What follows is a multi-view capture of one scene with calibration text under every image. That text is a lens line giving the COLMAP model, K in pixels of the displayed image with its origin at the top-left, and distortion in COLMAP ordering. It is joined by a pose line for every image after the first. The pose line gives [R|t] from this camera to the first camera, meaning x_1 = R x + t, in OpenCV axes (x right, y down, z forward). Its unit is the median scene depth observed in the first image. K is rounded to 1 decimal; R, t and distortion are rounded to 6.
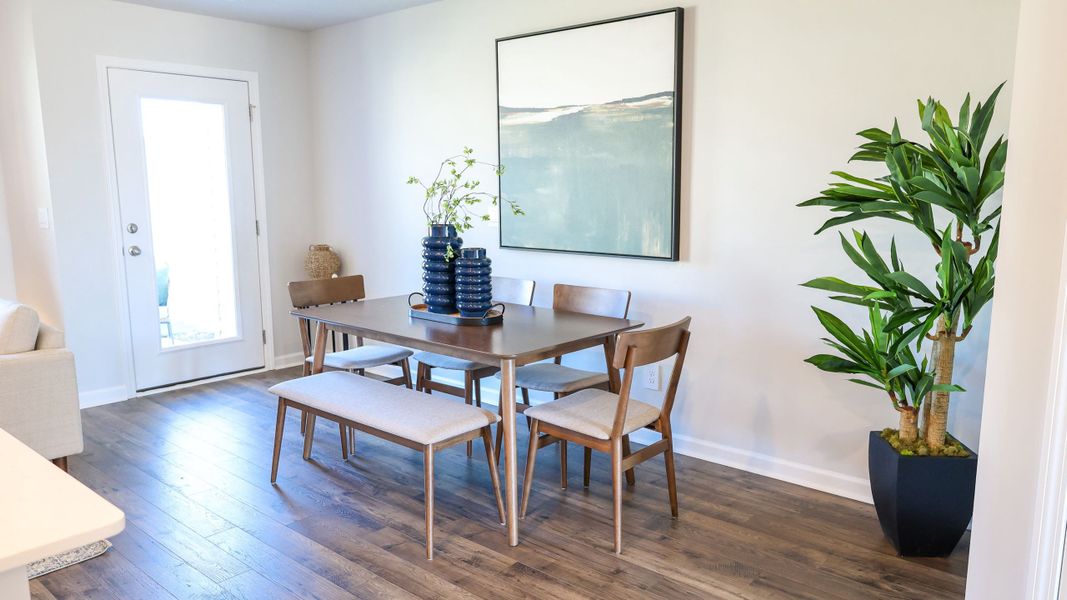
lens RADIAL K [[763.6, 0, 533.6], [0, 763.6, 303.6], [0, 0, 1]] dist [-0.006976, 0.012769]
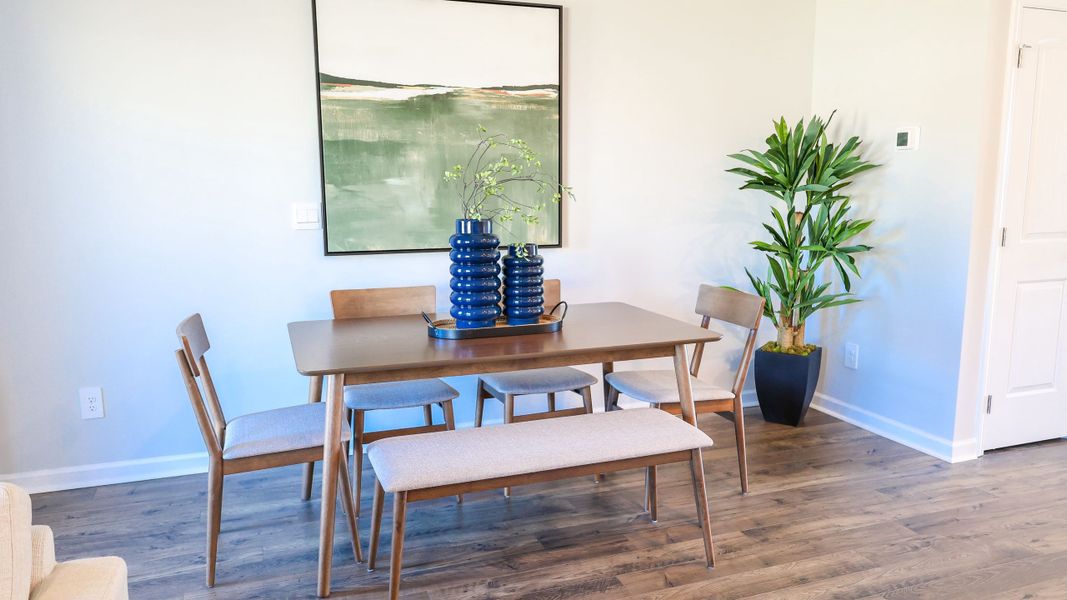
lens RADIAL K [[763.6, 0, 531.6], [0, 763.6, 296.7], [0, 0, 1]] dist [-0.006976, 0.012769]
pose [[0.475983, -0.125227, 0.870493, -0.737780], [0.143538, 0.987600, 0.063588, -0.059554], [-0.867662, 0.094682, 0.488056, 0.516607]]
